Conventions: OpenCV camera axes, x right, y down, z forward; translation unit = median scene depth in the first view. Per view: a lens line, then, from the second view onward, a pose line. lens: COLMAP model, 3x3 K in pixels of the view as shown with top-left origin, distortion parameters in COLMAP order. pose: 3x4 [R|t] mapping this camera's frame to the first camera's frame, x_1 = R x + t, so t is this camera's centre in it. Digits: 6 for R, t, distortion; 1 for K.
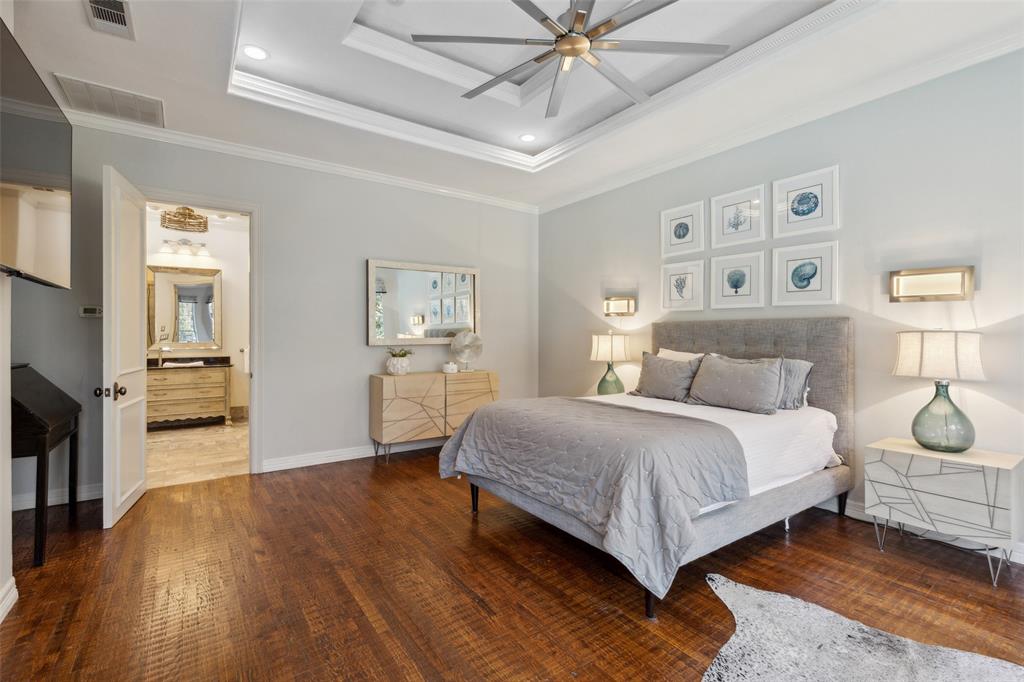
lens RADIAL K [[463.7, 0, 519.6], [0, 463.7, 331.1], [0, 0, 1]] dist [0.005971, 0.000273]
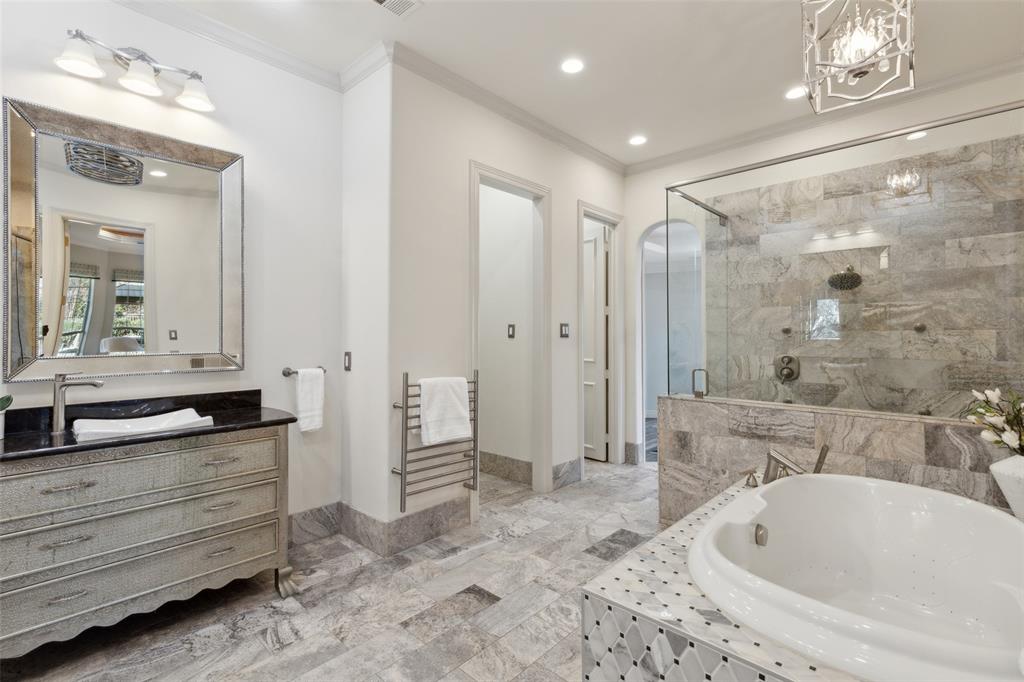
lens RADIAL K [[463.7, 0, 505.1], [0, 463.7, 328.3], [0, 0, 1]] dist [0.005971, 0.000273]
pose [[0.982194, 0.004749, 0.187811, -0.540346], [-0.002258, 0.999907, -0.013474, 0.010682], [-0.187858, 0.012810, 0.982113, 0.641306]]
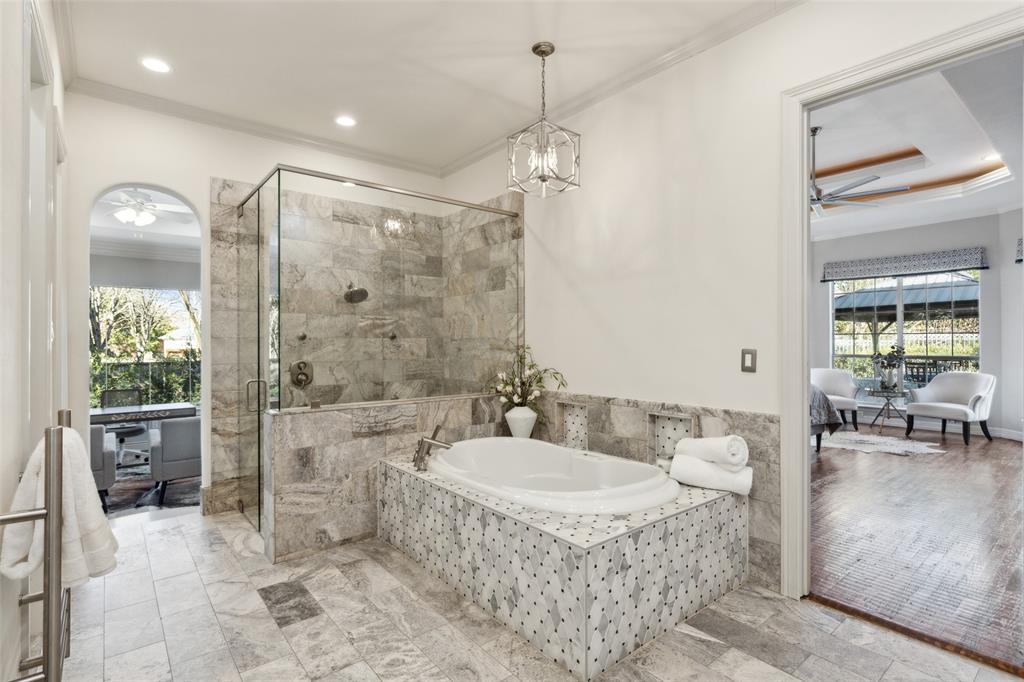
lens RADIAL K [[516.2, 0, 504.5], [0, 516.2, 339.8], [0, 0, 1]] dist [-0.005141, -0.001147]
pose [[-0.068322, 0.009111, 0.997622, -0.657375], [-0.001648, 0.999956, -0.009245, 0.012476], [-0.997662, -0.002275, -0.068304, 0.792634]]
